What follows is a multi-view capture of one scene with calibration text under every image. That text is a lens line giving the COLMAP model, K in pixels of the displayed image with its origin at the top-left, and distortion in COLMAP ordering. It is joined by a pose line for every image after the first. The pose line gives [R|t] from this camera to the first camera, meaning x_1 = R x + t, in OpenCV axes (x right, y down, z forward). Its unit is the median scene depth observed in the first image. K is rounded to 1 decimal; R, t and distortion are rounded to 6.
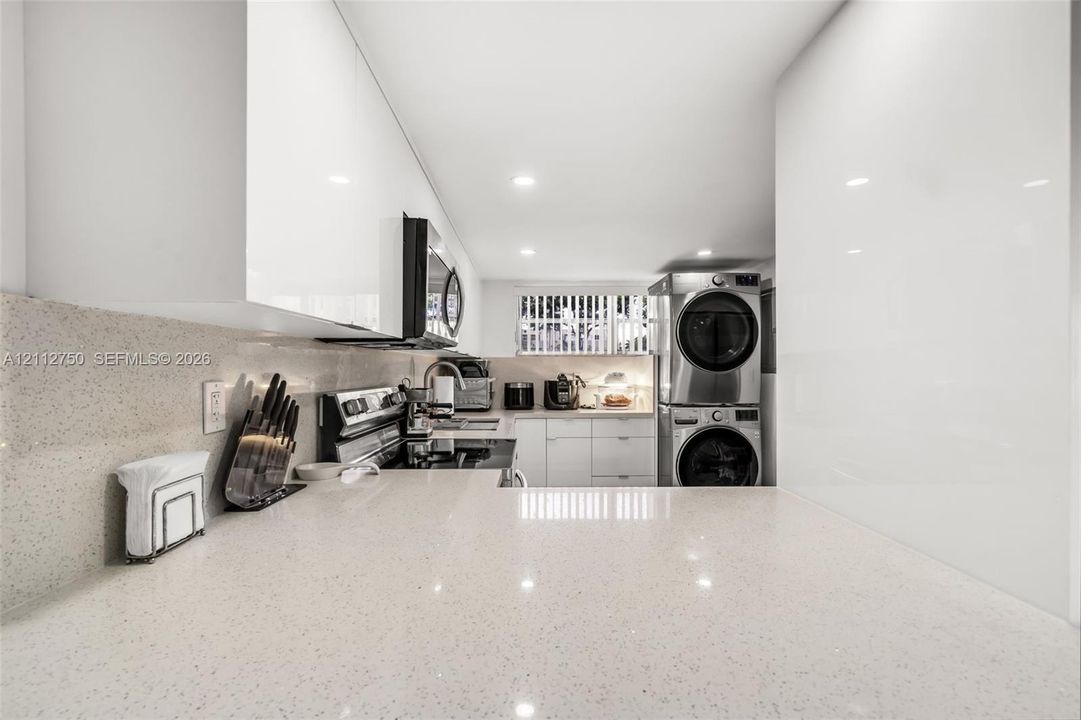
lens RADIAL K [[495.3, 0, 534.5], [0, 495.3, 366.4], [0, 0, 1]] dist [-0.000641, 0.000143]
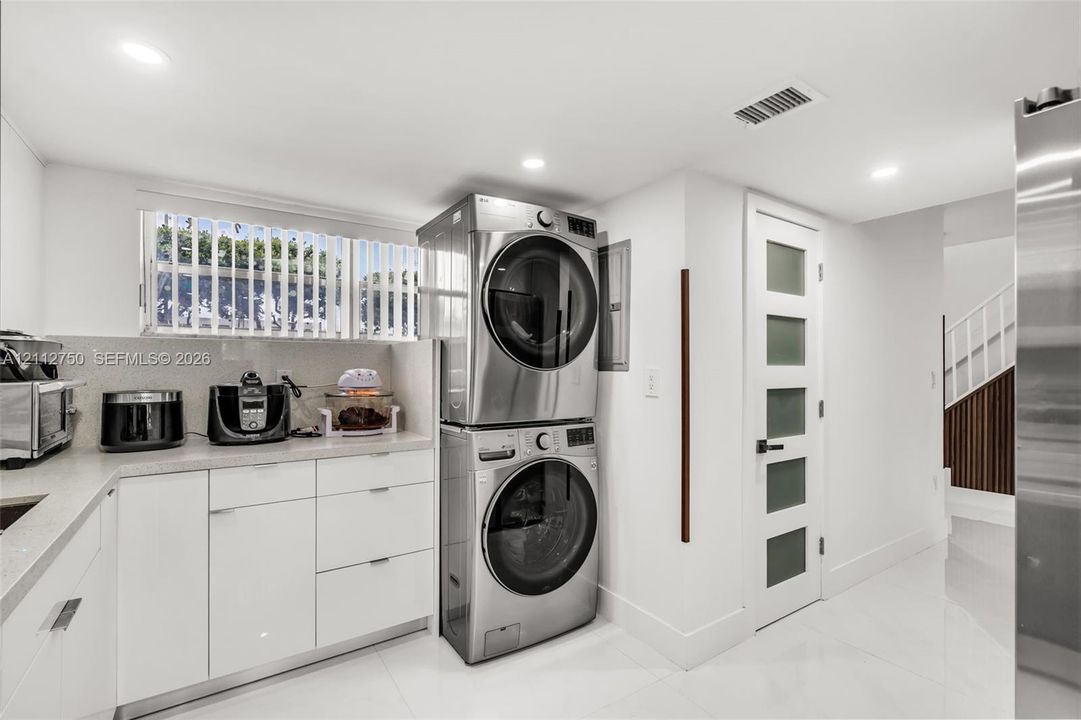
lens RADIAL K [[495.3, 0, 534.5], [0, 495.3, 366.4], [0, 0, 1]] dist [-0.000641, 0.000143]
pose [[0.842608, 0.007209, 0.538479, 0.030671], [-0.005792, 0.999974, -0.004324, 0.010524], [-0.538496, 0.000524, 0.842628, 0.468303]]
